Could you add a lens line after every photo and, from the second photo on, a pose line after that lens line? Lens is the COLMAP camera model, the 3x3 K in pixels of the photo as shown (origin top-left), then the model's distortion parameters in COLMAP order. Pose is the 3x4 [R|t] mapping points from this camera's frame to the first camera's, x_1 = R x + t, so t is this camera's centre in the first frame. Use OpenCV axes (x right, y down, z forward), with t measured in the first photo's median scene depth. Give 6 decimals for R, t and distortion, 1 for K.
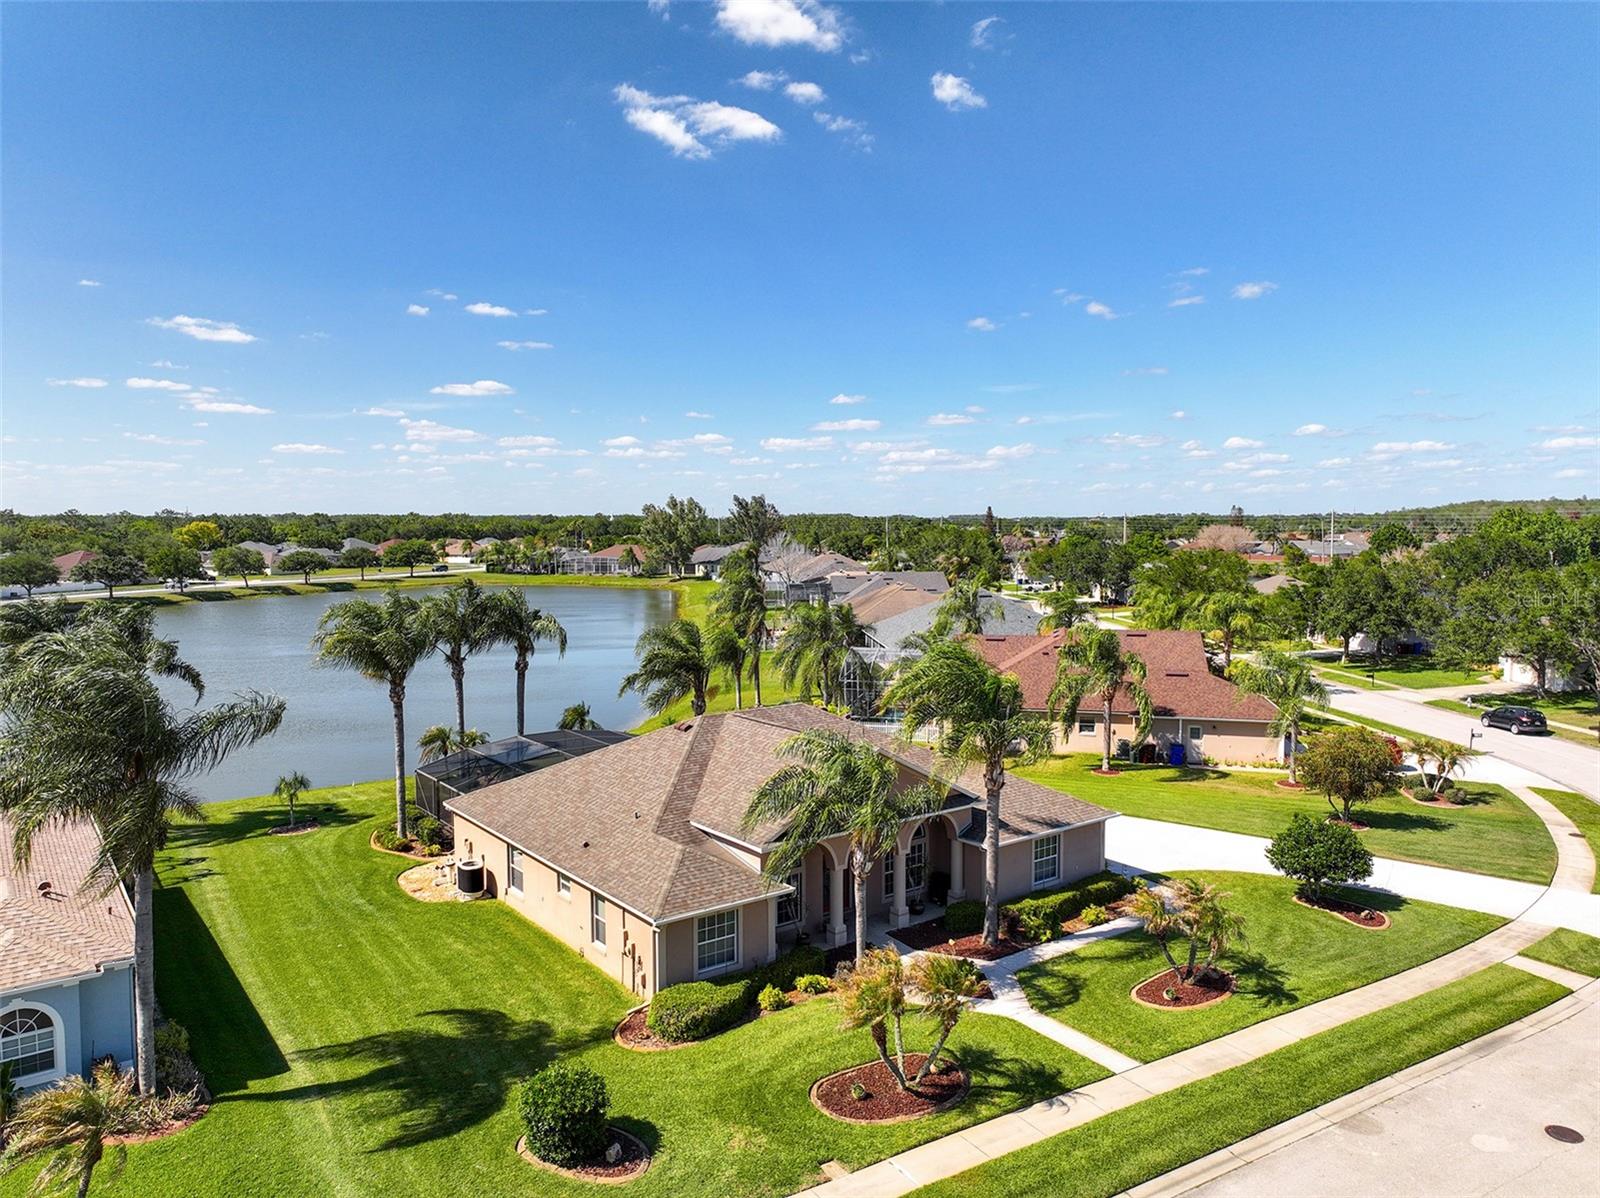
lens RADIAL K [[1119.3, 0, 819.0], [0, 1119.3, 595.6], [0, 0, 1]] dist [-0.004854, 0.033006]
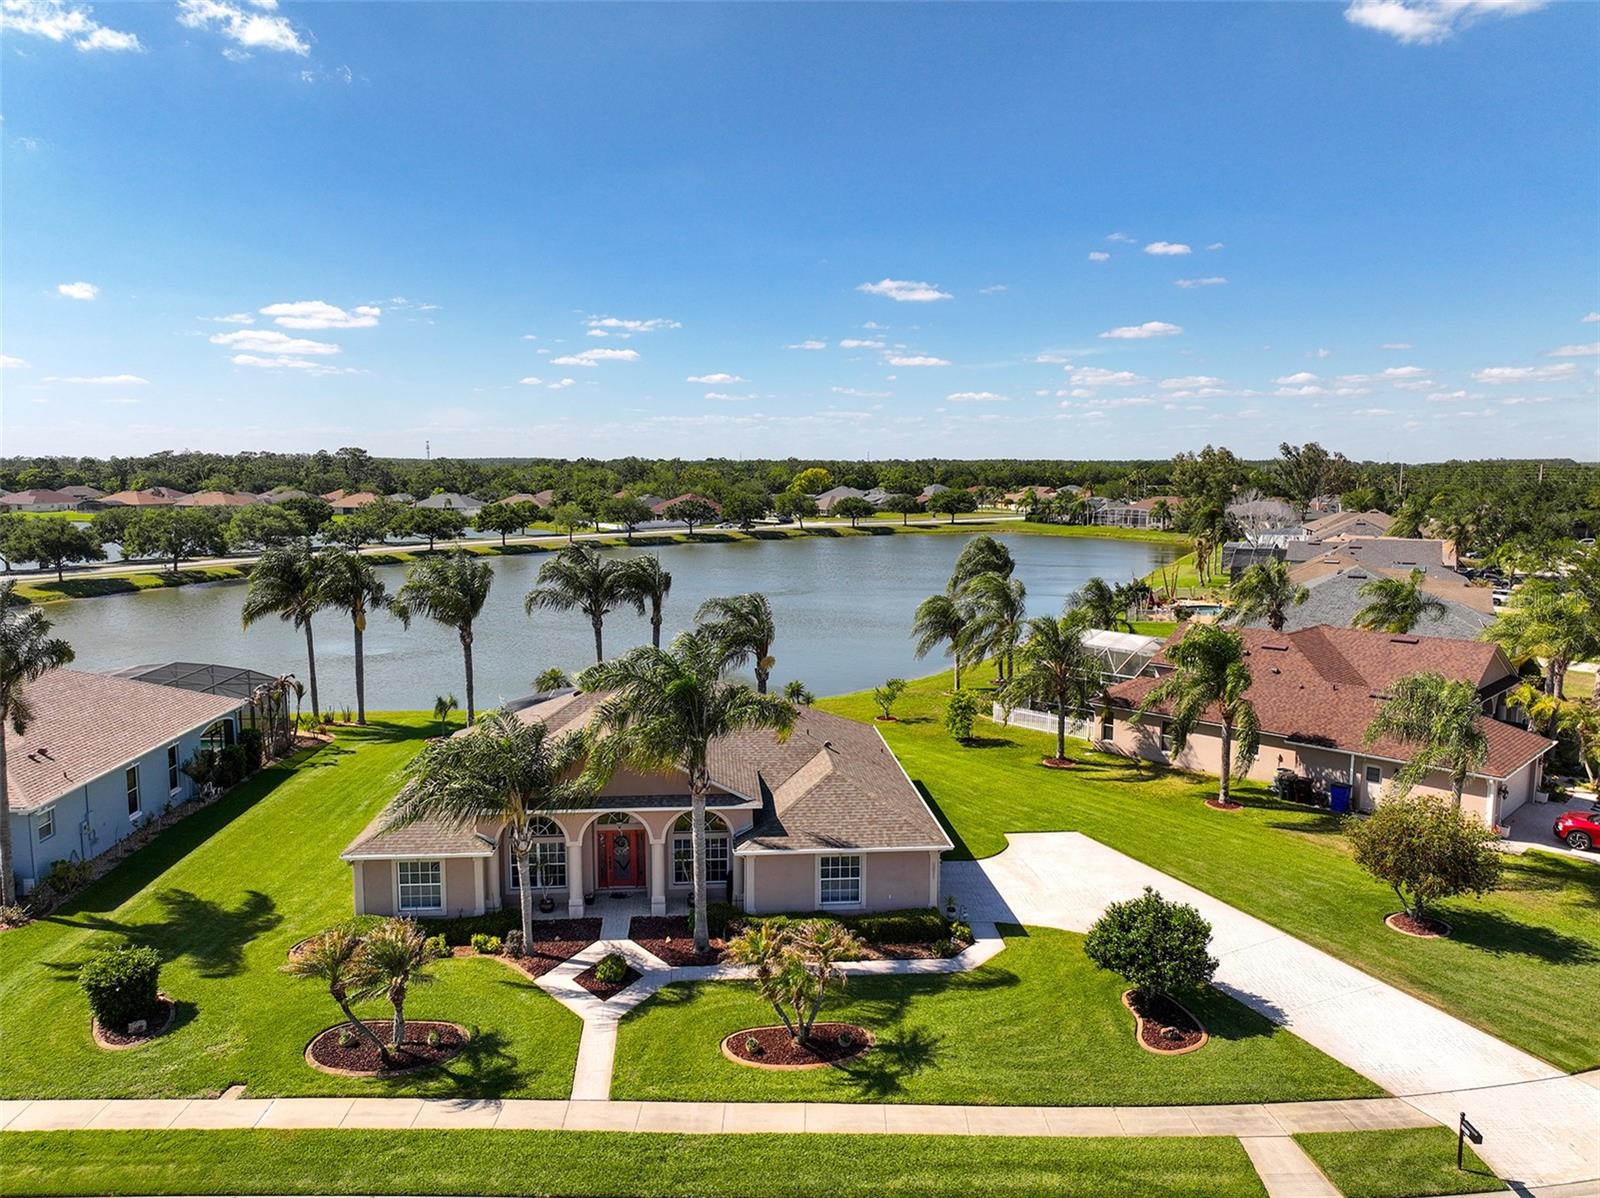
lens RADIAL K [[1123.9, 0, 800.0], [0, 1123.9, 599.0], [0, 0, 1]] dist [0.003642, 0.012216]
pose [[0.843936, 0.067022, -0.532241, 0.642451], [-0.039671, 0.997245, 0.062675, -0.049088], [0.534976, -0.031779, 0.844270, 0.211785]]
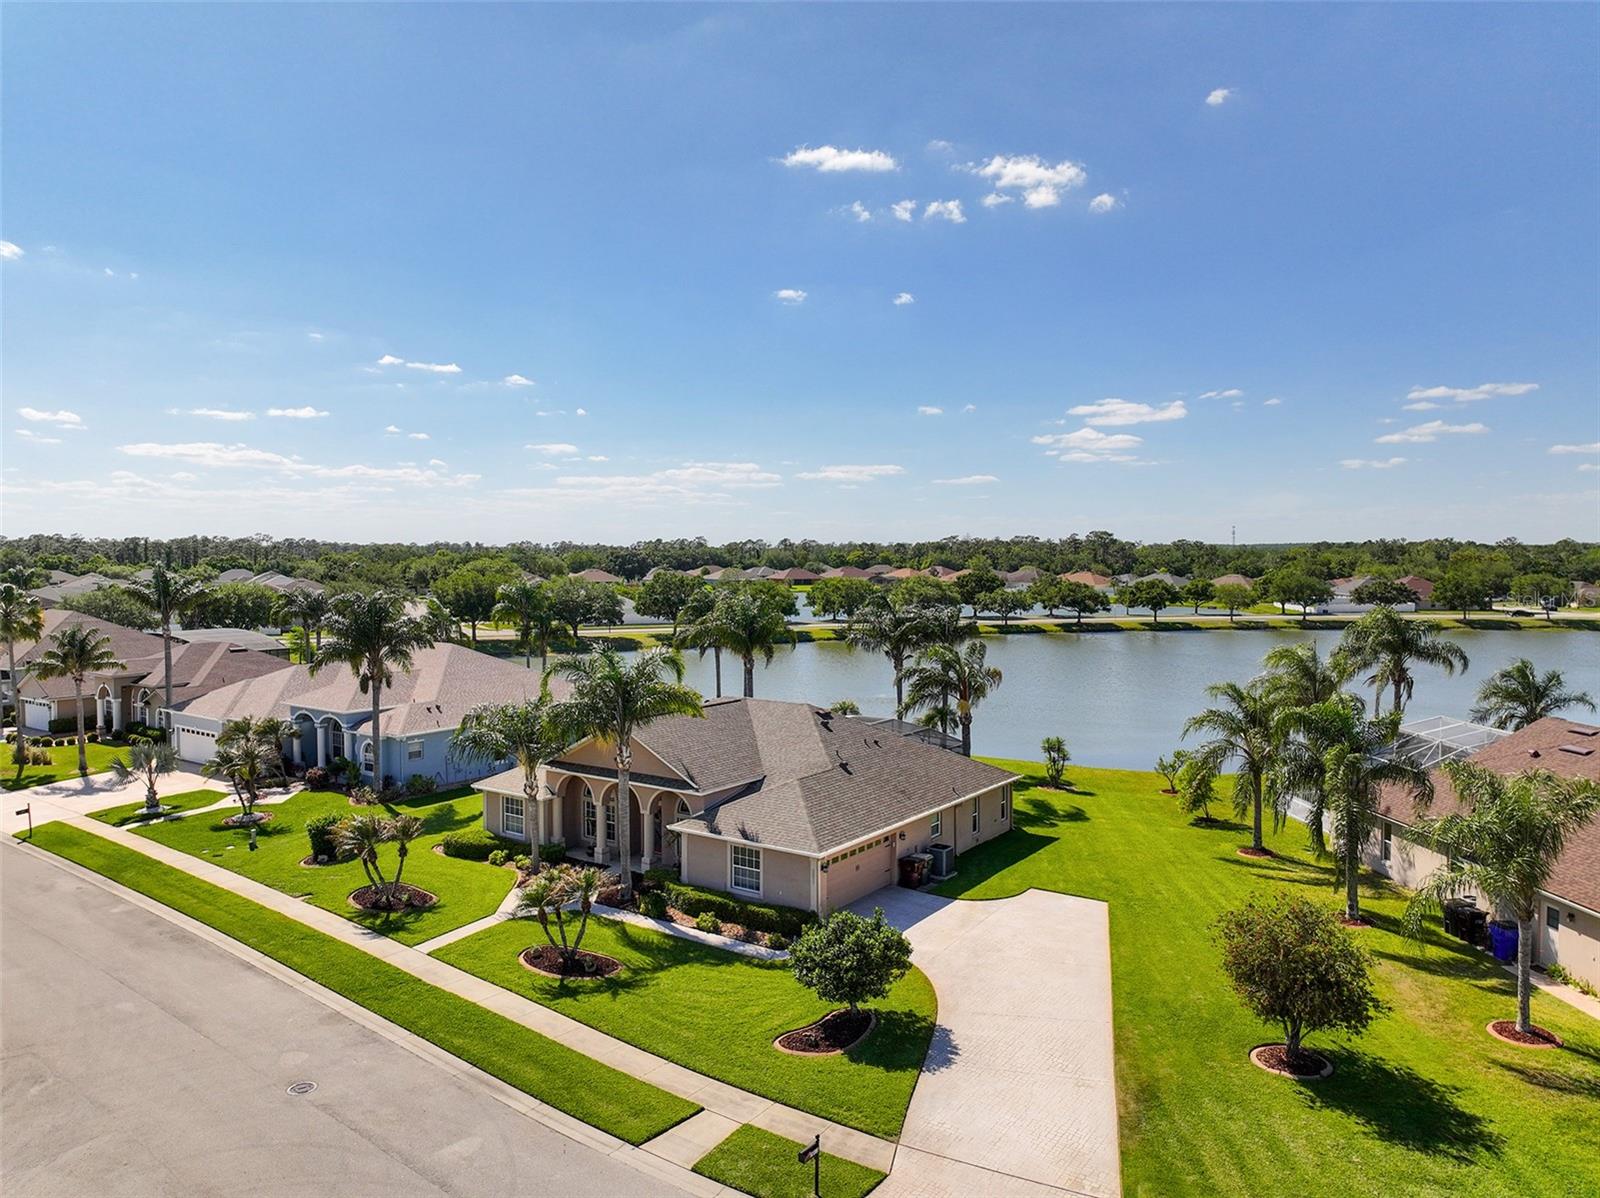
lens RADIAL K [[1105.1, 0, 800.0], [0, 1105.1, 599.0], [0, 0, 1]] dist [0.012324, 0.000295]
pose [[0.310212, 0.045205, -0.949592, 1.181781], [-0.065932, 0.997487, 0.025946, -0.047030], [0.948378, 0.054560, 0.312413, 0.703263]]
